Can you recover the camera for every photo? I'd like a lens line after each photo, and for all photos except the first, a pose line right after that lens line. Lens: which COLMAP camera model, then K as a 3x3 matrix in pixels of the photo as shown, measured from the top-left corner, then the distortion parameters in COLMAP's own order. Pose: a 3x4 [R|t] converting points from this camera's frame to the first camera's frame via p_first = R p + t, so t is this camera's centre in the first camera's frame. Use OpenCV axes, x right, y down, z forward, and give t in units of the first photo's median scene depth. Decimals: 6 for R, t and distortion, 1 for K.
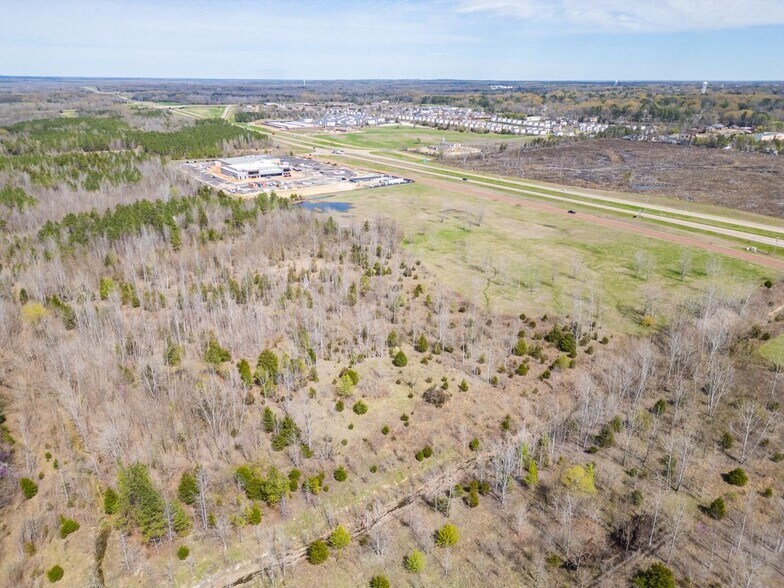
lens RADIAL K [[550.7, 0, 387.9], [0, 550.7, 296.9], [0, 0, 1]] dist [0.068051, -0.052293]
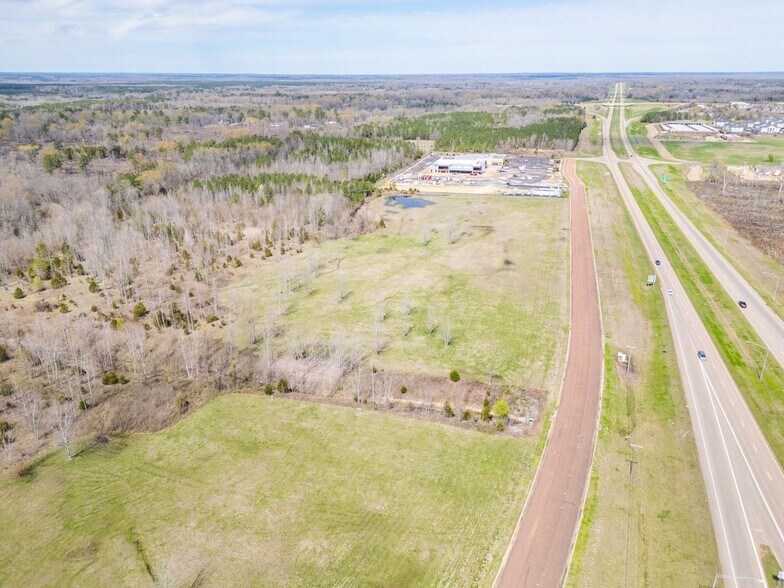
lens RADIAL K [[550.7, 0, 390.8], [0, 550.7, 296.5], [0, 0, 1]] dist [0.068051, -0.052293]
pose [[0.622520, 0.284725, -0.728972, 0.294355], [-0.279118, 0.950990, 0.133084, -0.051055], [0.731137, 0.120621, 0.671482, 0.114014]]
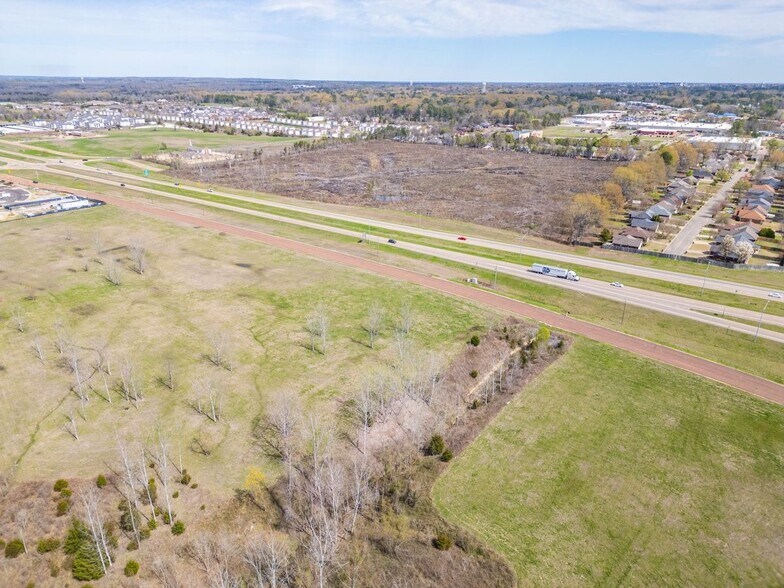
lens RADIAL K [[550.7, 0, 391.3], [0, 550.7, 295.7], [0, 0, 1]] dist [0.068051, -0.052293]
pose [[0.950802, -0.110702, 0.289345, 0.094734], [0.111148, 0.993691, 0.014946, -0.027702], [-0.289174, 0.017950, 0.957108, 0.084620]]
